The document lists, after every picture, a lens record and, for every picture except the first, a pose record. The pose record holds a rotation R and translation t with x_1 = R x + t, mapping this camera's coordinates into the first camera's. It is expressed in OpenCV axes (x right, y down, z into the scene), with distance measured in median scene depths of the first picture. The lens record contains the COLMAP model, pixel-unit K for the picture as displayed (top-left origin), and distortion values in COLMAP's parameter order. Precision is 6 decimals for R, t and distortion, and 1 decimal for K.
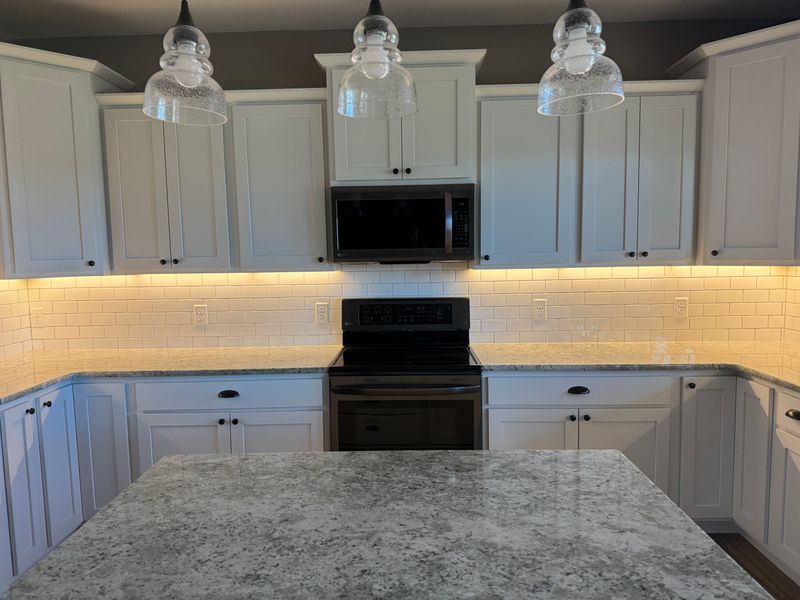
lens RADIAL K [[559.6, 0, 399.0], [0, 559.6, 303.5], [0, 0, 1]] dist [0.080048, -0.097954]
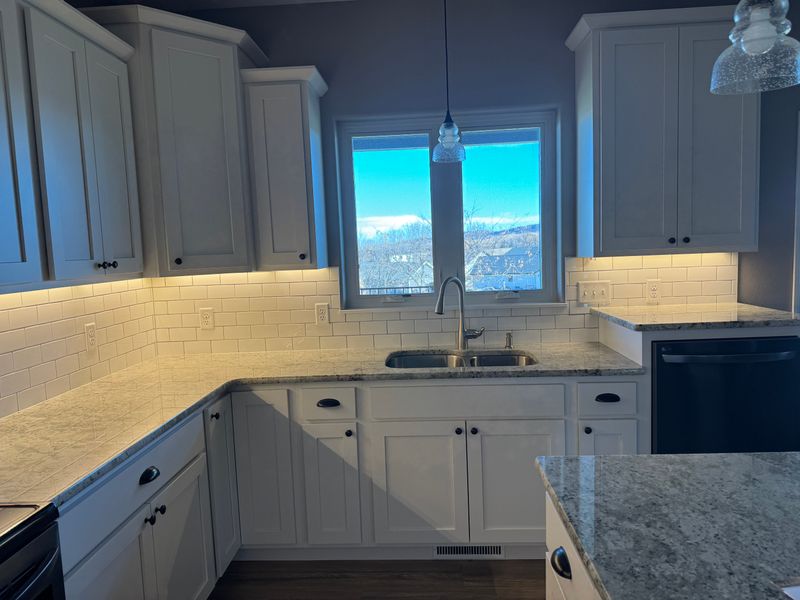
lens RADIAL K [[559.6, 0, 399.0], [0, 559.6, 303.5], [0, 0, 1]] dist [0.080048, -0.097954]
pose [[0.029145, -0.083941, 0.996044, -0.567816], [0.132068, 0.988055, 0.079404, -0.097830], [-0.990812, 0.129232, 0.039883, 1.274861]]
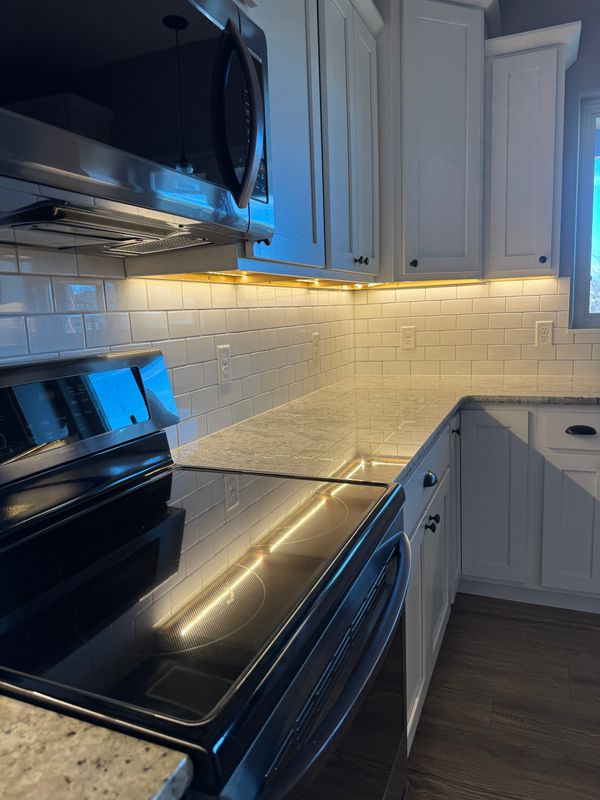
lens RADIAL K [[559.6, 0, 299.1], [0, 559.6, 402.2], [0, 0, 1]] dist [0.080048, -0.097954]
pose [[0.370688, -0.151607, 0.916300, -0.486840], [0.121854, 0.985998, 0.113843, -0.014980], [-0.920729, 0.069455, 0.383972, 1.700512]]
